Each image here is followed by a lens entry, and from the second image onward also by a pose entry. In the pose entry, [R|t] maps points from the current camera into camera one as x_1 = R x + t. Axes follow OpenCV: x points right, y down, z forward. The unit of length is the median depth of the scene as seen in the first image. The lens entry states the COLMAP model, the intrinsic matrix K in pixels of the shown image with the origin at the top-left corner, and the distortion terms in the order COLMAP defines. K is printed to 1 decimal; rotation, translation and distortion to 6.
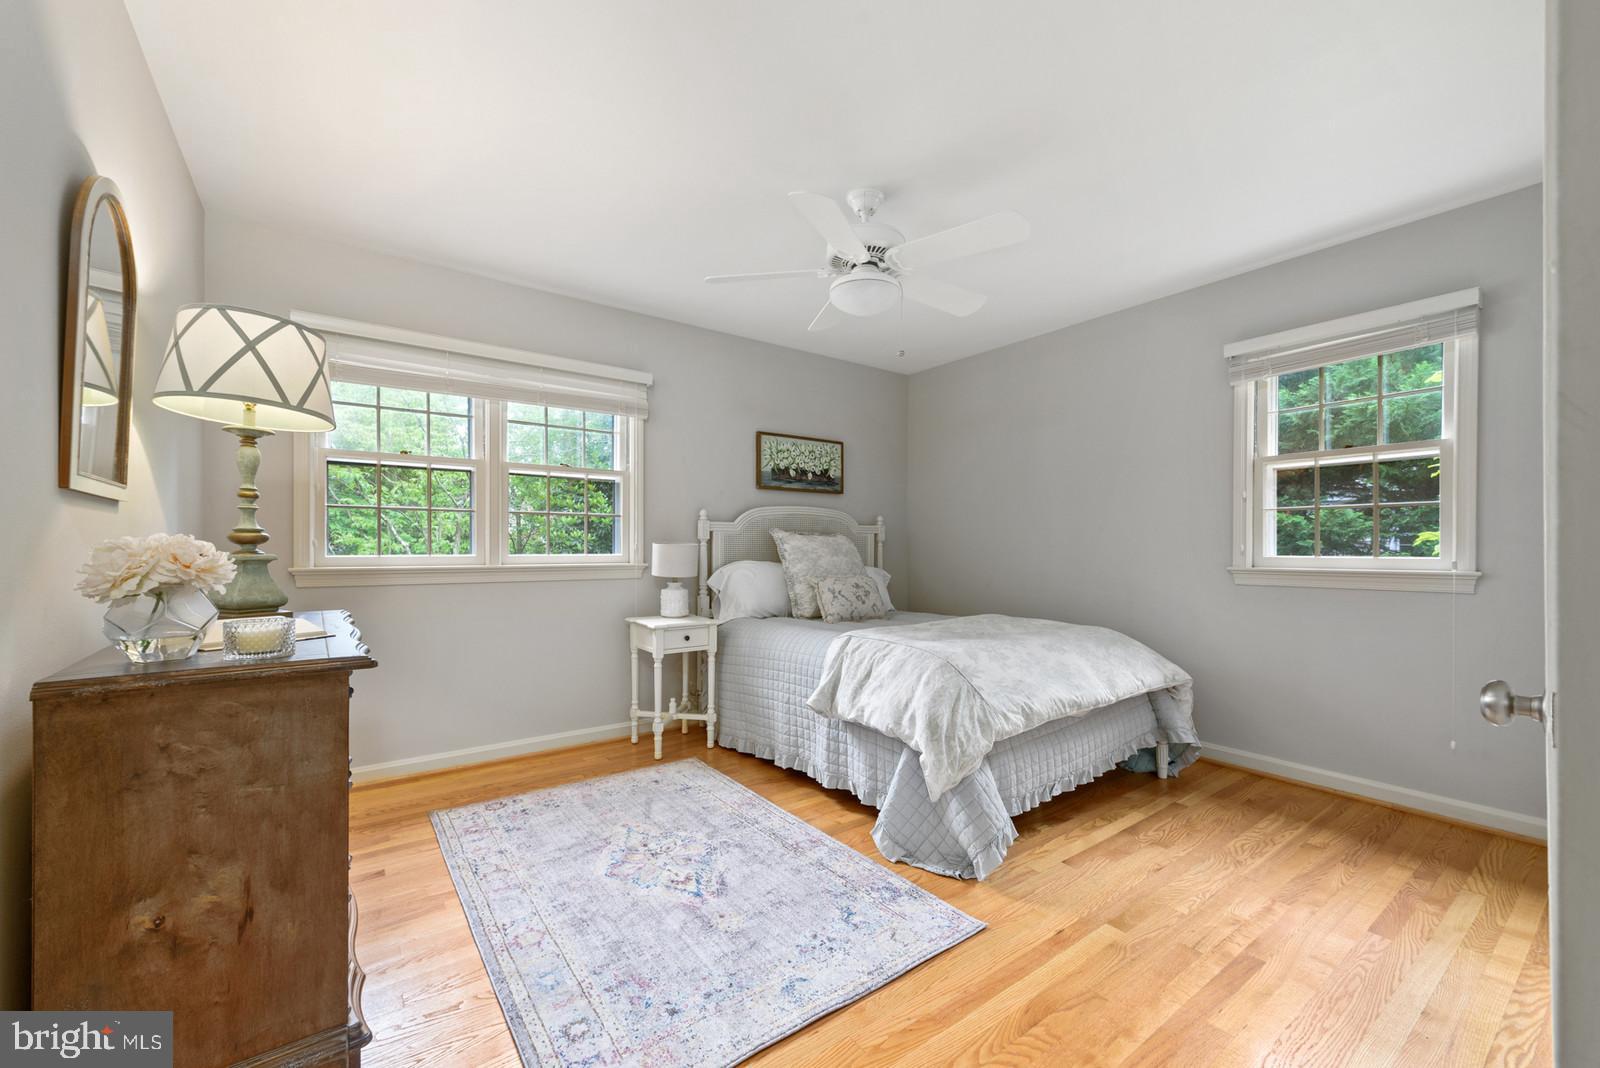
lens RADIAL K [[634.5, 0, 782.6], [0, 634.5, 547.2], [0, 0, 1]] dist [0.014693, -0.003537]
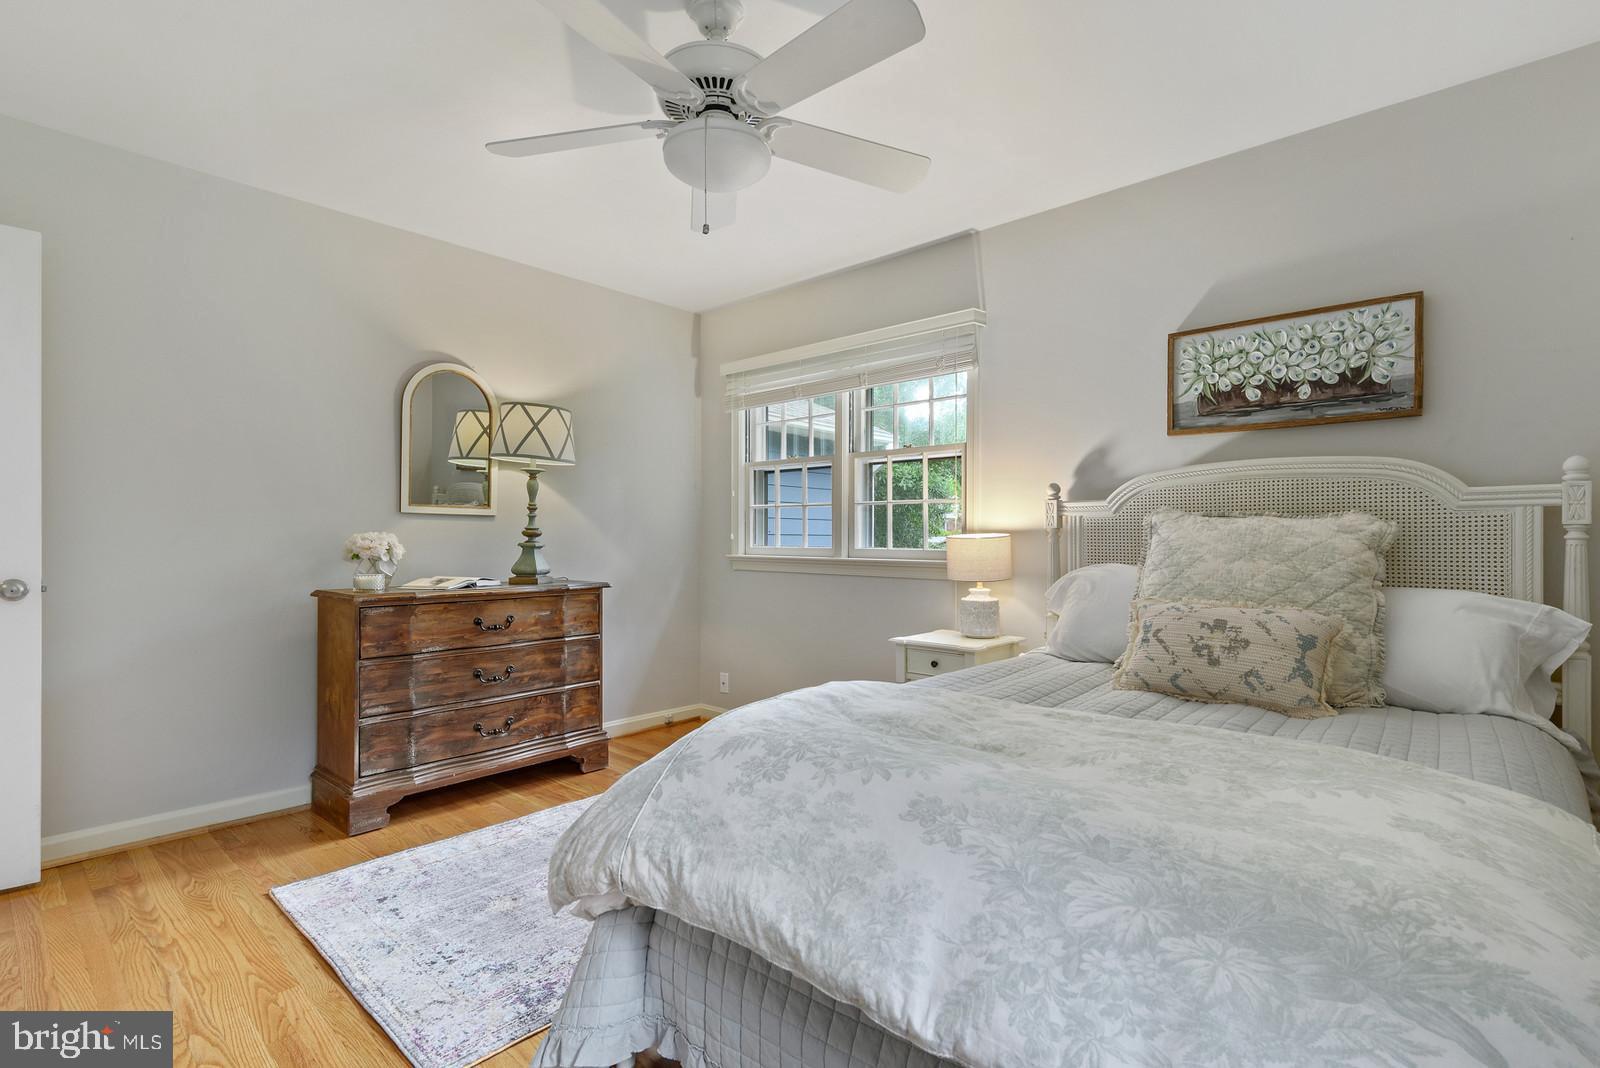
lens RADIAL K [[739.4, 0, 786.9], [0, 739.4, 524.8], [0, 0, 1]] dist [0.017162, -0.003542]
pose [[0.207693, -0.018170, -0.978025, 0.518184], [0.002561, 0.999834, -0.018031, -0.002913], [0.978191, 0.001241, 0.207705, 0.514261]]
